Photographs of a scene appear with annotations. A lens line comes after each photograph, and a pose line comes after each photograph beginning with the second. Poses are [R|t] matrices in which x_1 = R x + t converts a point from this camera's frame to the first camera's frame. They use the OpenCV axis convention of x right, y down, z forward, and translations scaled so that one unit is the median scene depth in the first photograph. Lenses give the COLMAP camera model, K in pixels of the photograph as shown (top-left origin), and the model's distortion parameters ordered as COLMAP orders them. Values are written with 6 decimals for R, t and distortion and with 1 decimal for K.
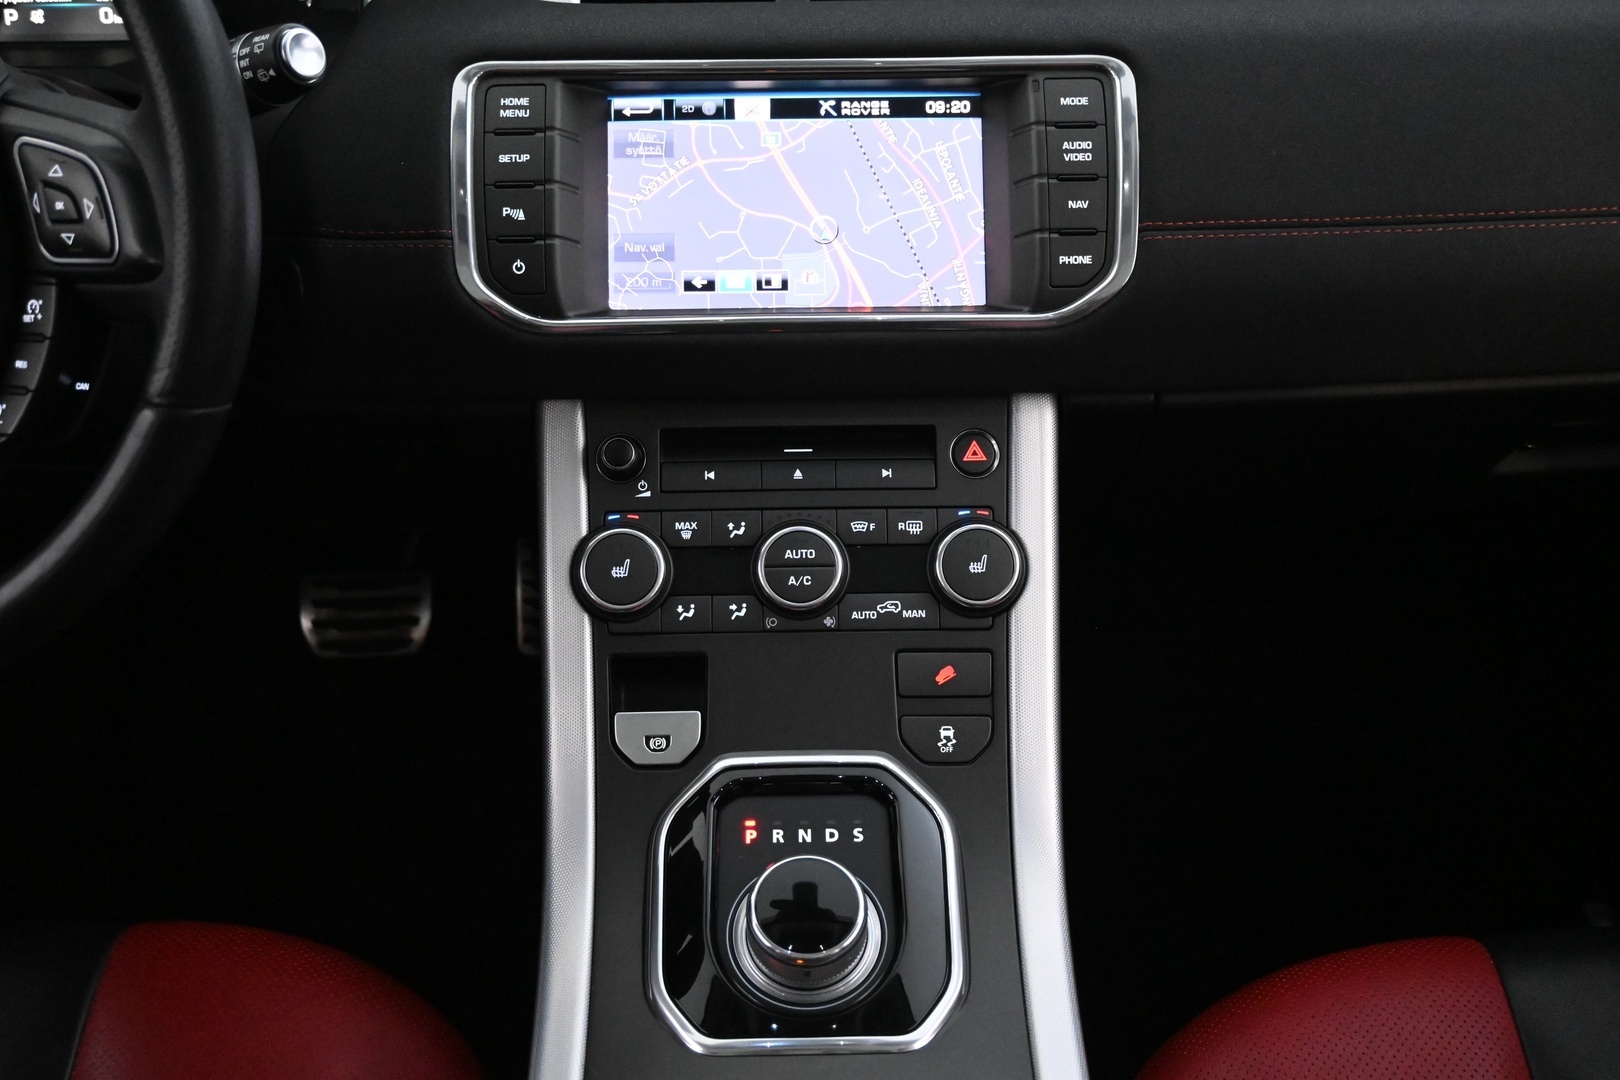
lens RADIAL K [[1687.3, 0, 819.8], [0, 1687.3, 538.1], [0, 0, 1]] dist [-0.002243, 0.000000]
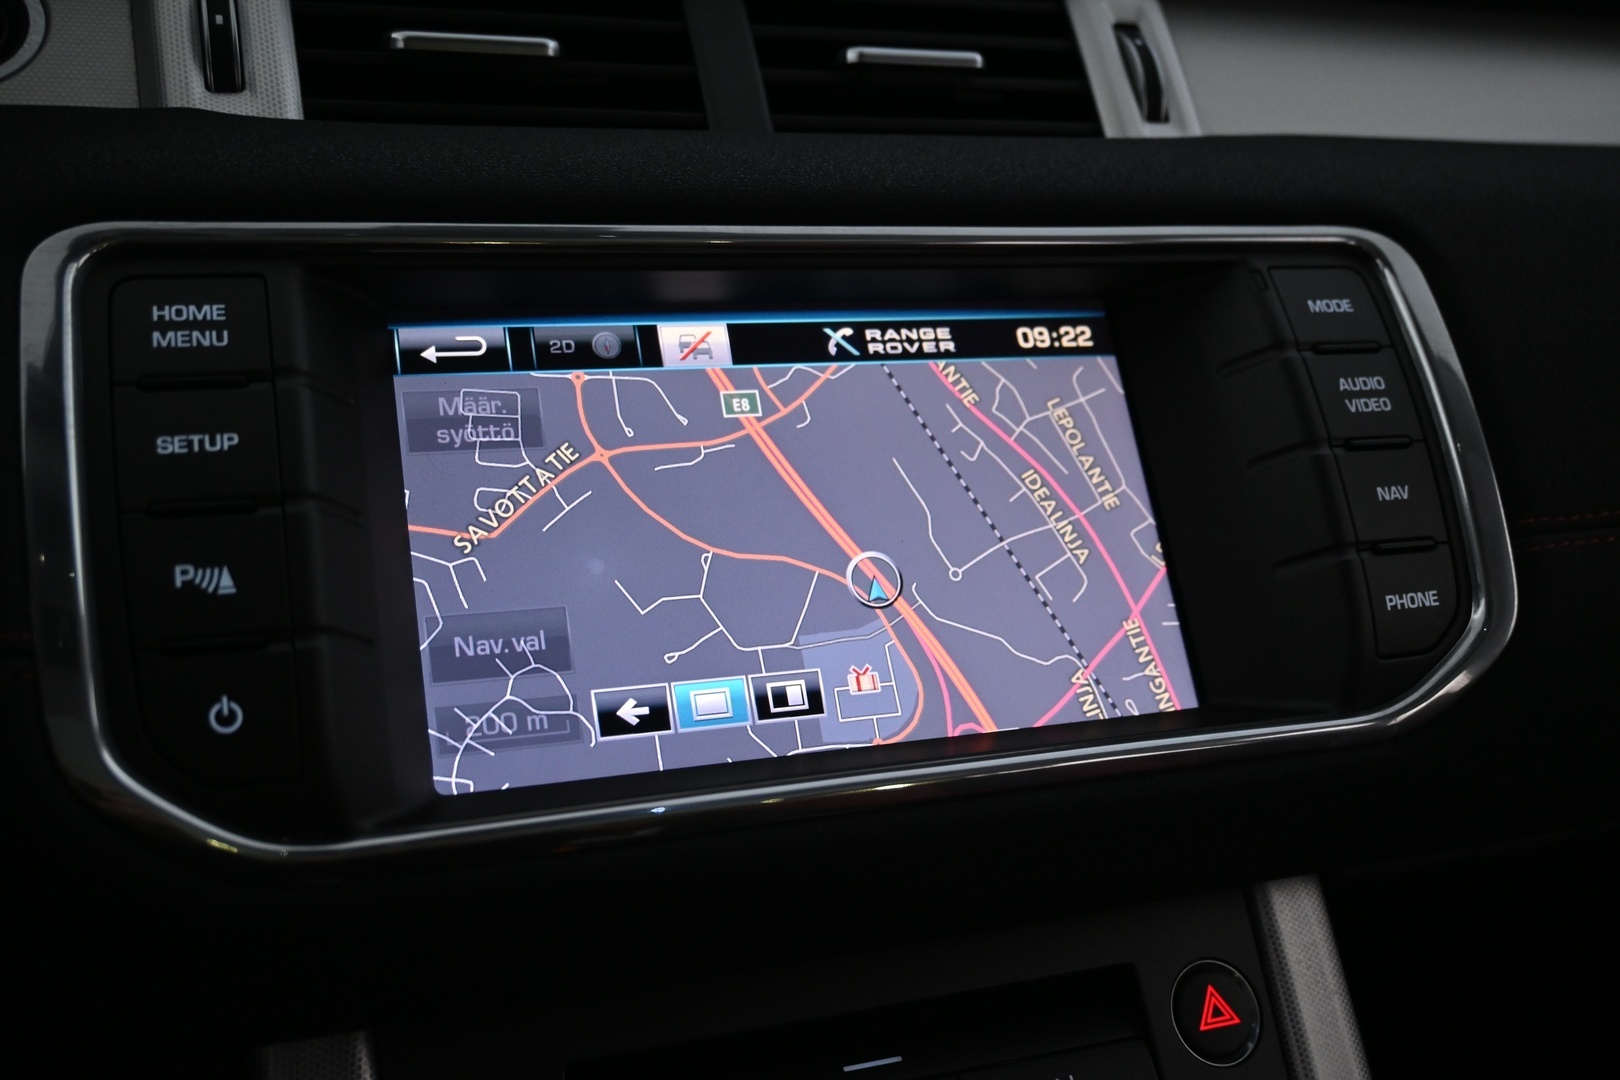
lens RADIAL K [[1578.5, 0, 811.7], [0, 1578.5, 537.2], [0, 0, 1]] dist [-0.005602, 0.000000]
pose [[0.944451, -0.053319, 0.324300, -0.159845], [0.127778, 0.968692, -0.212858, -0.102578], [-0.302797, 0.242472, 0.921695, 0.596703]]
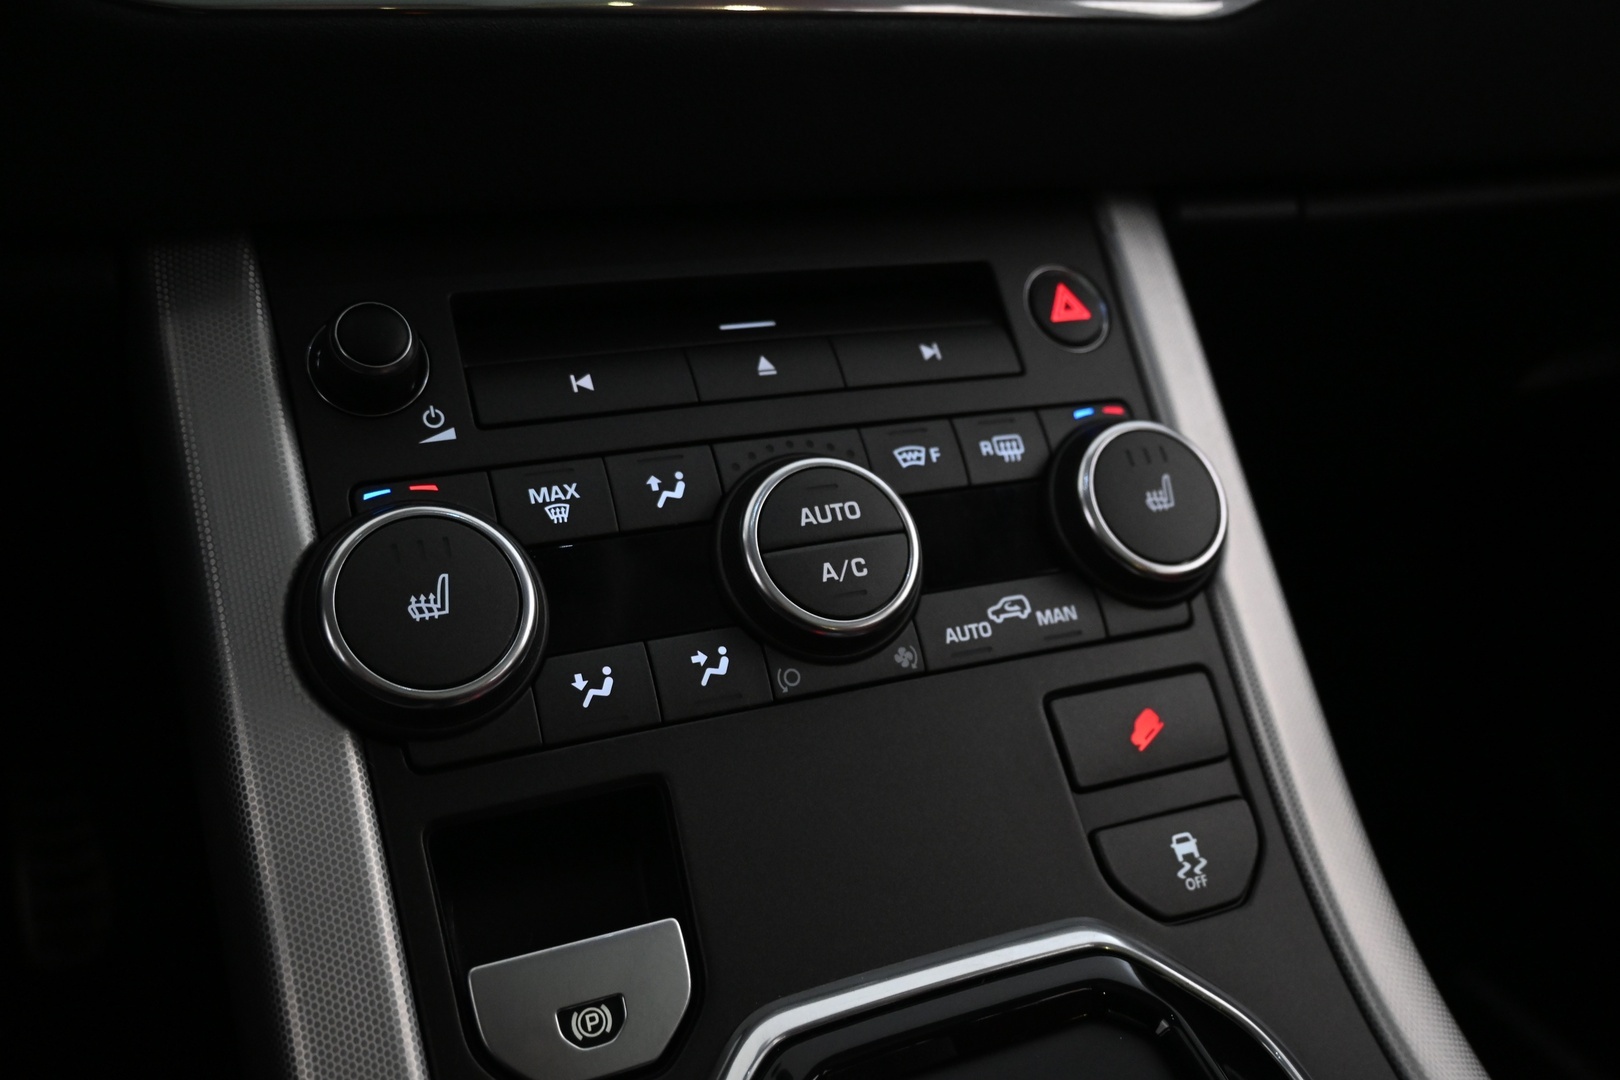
lens RADIAL K [[1434.9, 0, 811.7], [0, 1434.9, 538.4], [0, 0, 1]] dist [-0.018961, -0.012379]
pose [[0.917855, -0.120330, 0.378237, -0.159585], [0.184575, 0.973032, -0.138347, 0.066991], [-0.351389, 0.196796, 0.915313, 0.648549]]
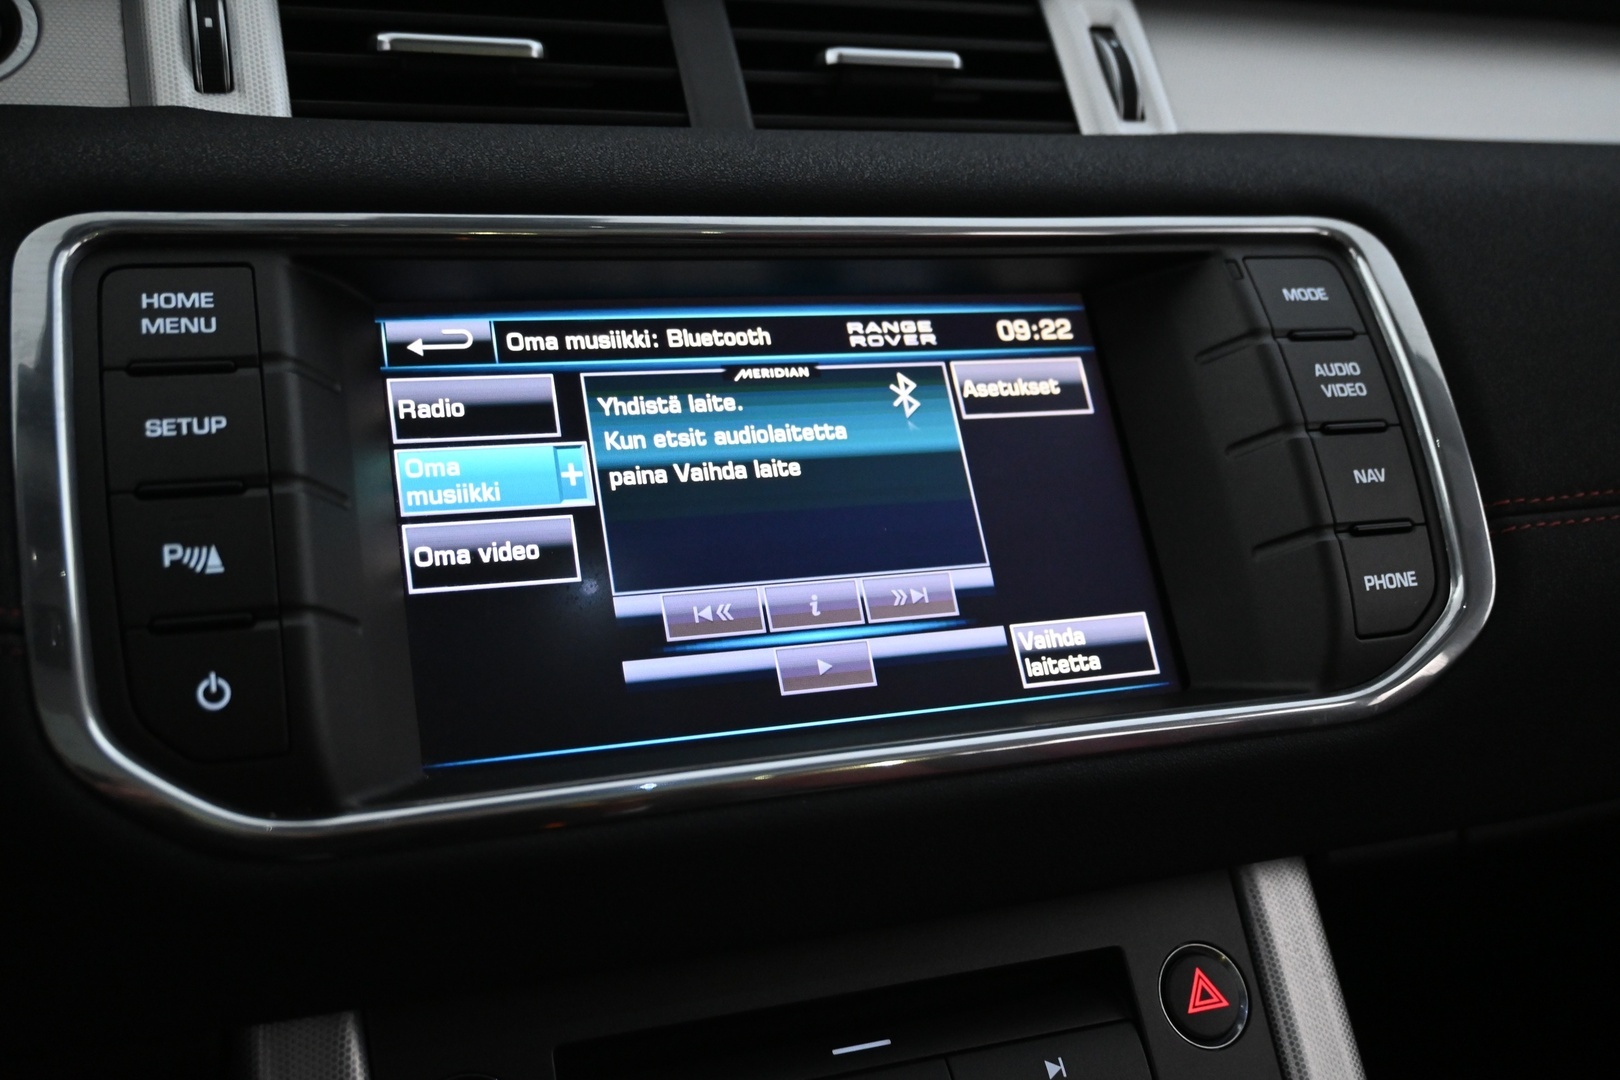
lens RADIAL K [[1578.5, 0, 812.4], [0, 1578.5, 535.4], [0, 0, 1]] dist [-0.005602, 0.000000]
pose [[0.943206, -0.055568, 0.327529, -0.158558], [0.139090, 0.961393, -0.237438, -0.086874], [-0.301690, 0.269509, 0.914521, 0.594838]]
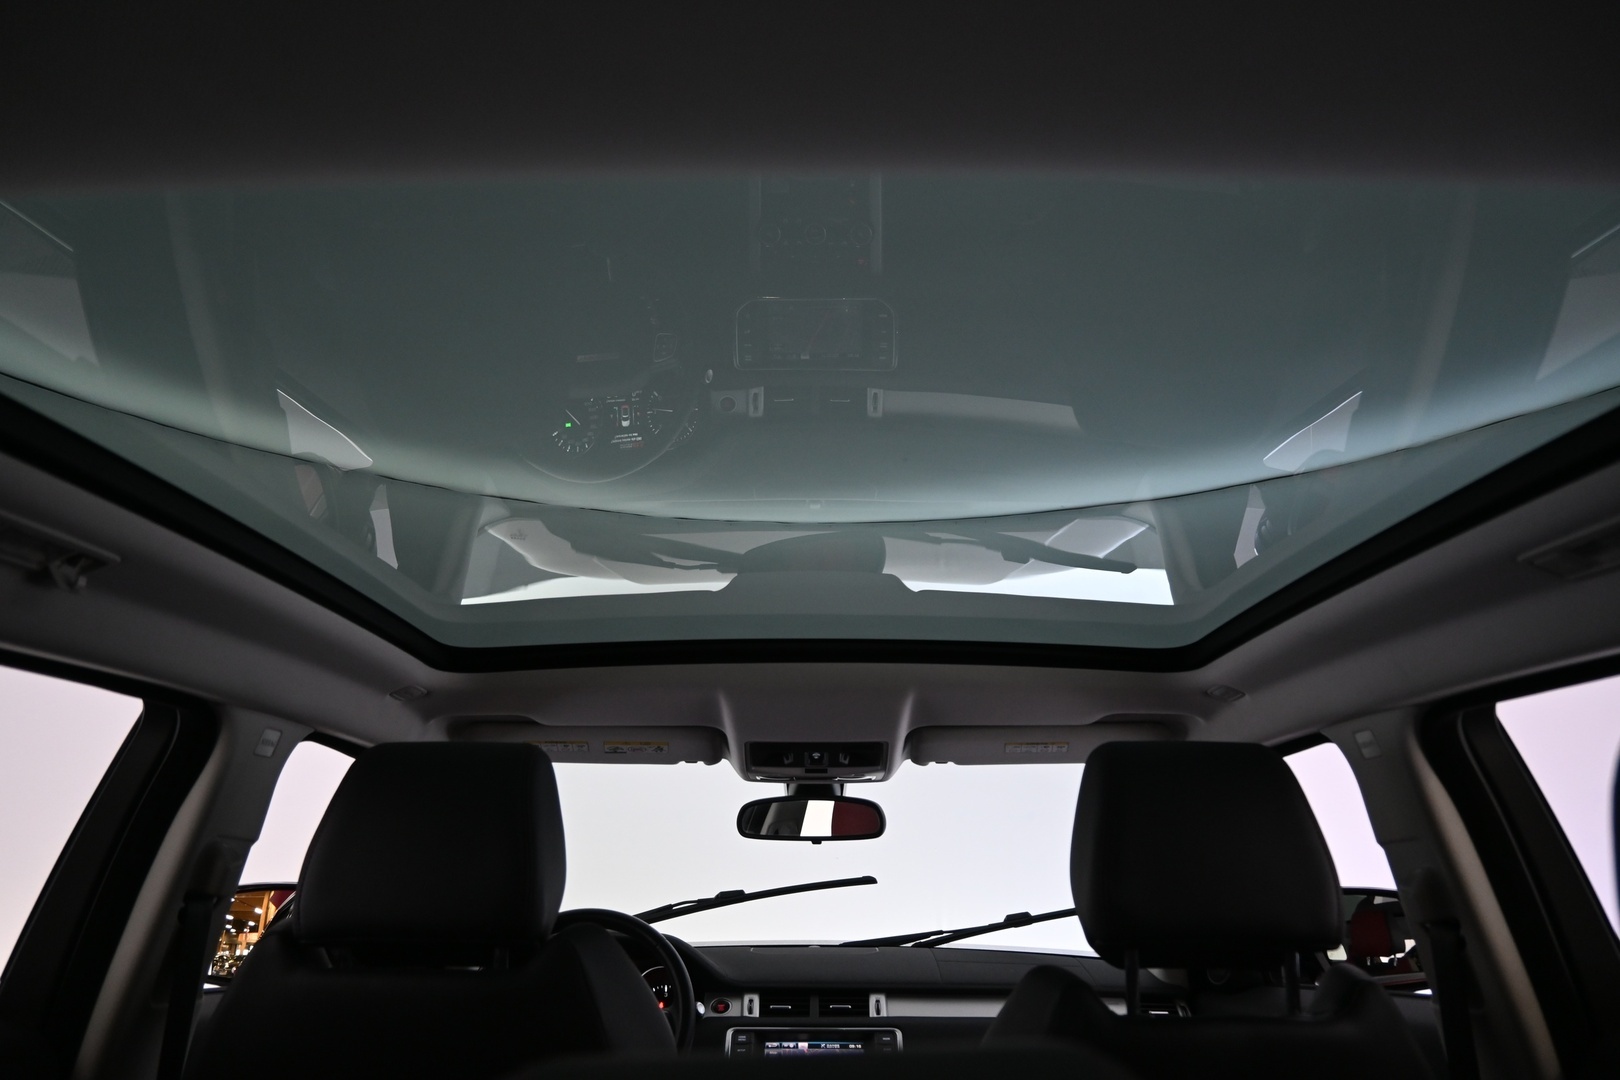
lens RADIAL K [[1088.8, 0, 805.3], [0, 1088.8, 539.1], [0, 0, 1]] dist [-0.011748, 0.001303]
pose [[0.999308, -0.008370, -0.036231, 0.063439], [-0.024695, 0.579091, -0.814889, 1.081530], [0.027802, 0.815220, 0.578484, -1.343656]]
